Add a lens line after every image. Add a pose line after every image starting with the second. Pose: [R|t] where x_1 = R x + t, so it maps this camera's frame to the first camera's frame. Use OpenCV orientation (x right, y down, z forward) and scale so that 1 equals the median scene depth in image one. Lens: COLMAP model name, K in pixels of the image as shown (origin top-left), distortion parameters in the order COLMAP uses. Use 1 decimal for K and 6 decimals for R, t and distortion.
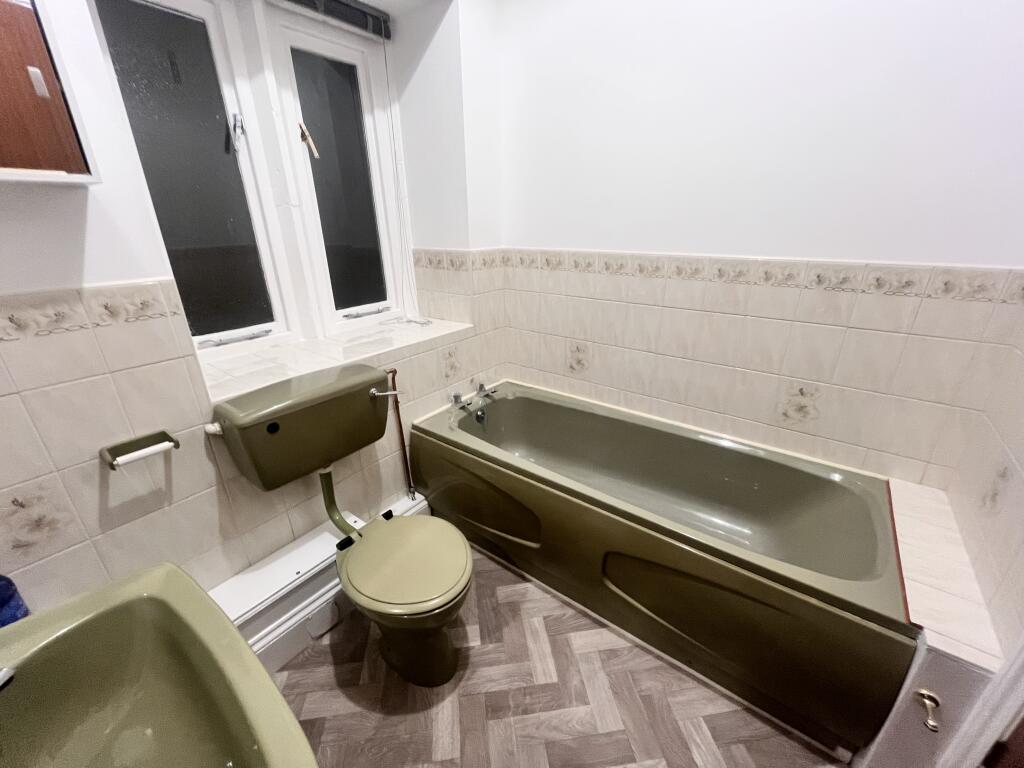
lens RADIAL K [[411.0, 0, 511.0], [0, 411.0, 385.1], [0, 0, 1]] dist [-0.005077, 0.000014]
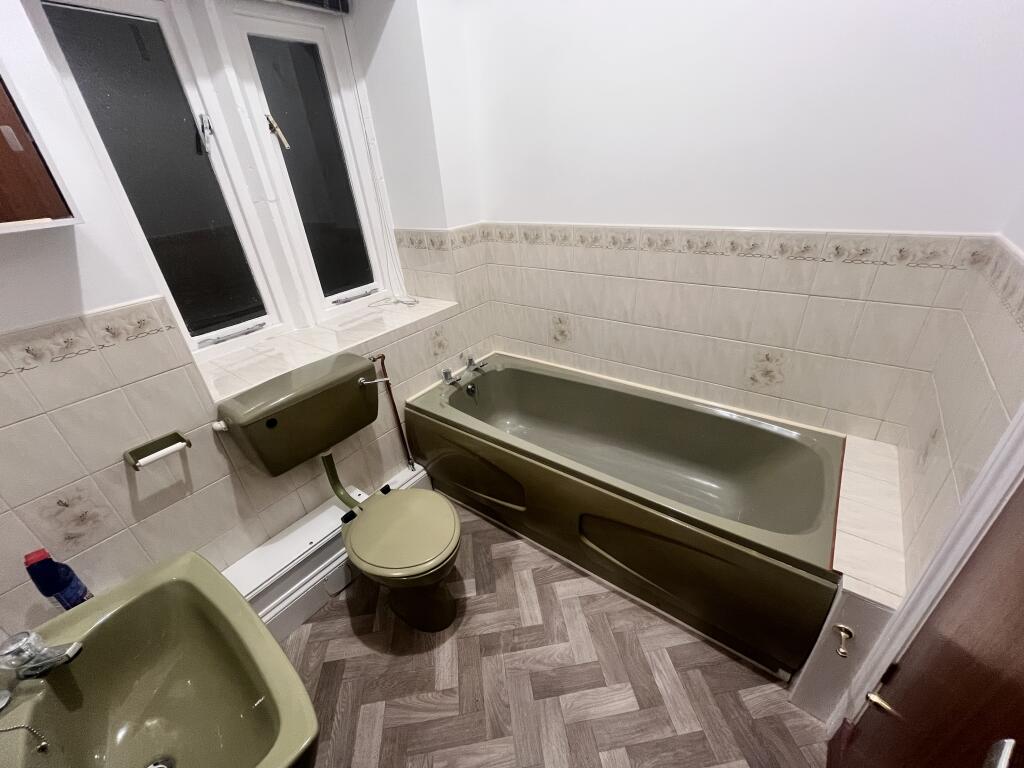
lens RADIAL K [[411.0, 0, 512.1], [0, 411.0, 384.8], [0, 0, 1]] dist [-0.005077, 0.000014]
pose [[0.998195, -0.052349, -0.029429, 0.093349], [0.055364, 0.992026, 0.113223, -0.075080], [0.023267, -0.114647, 0.993134, -0.067877]]
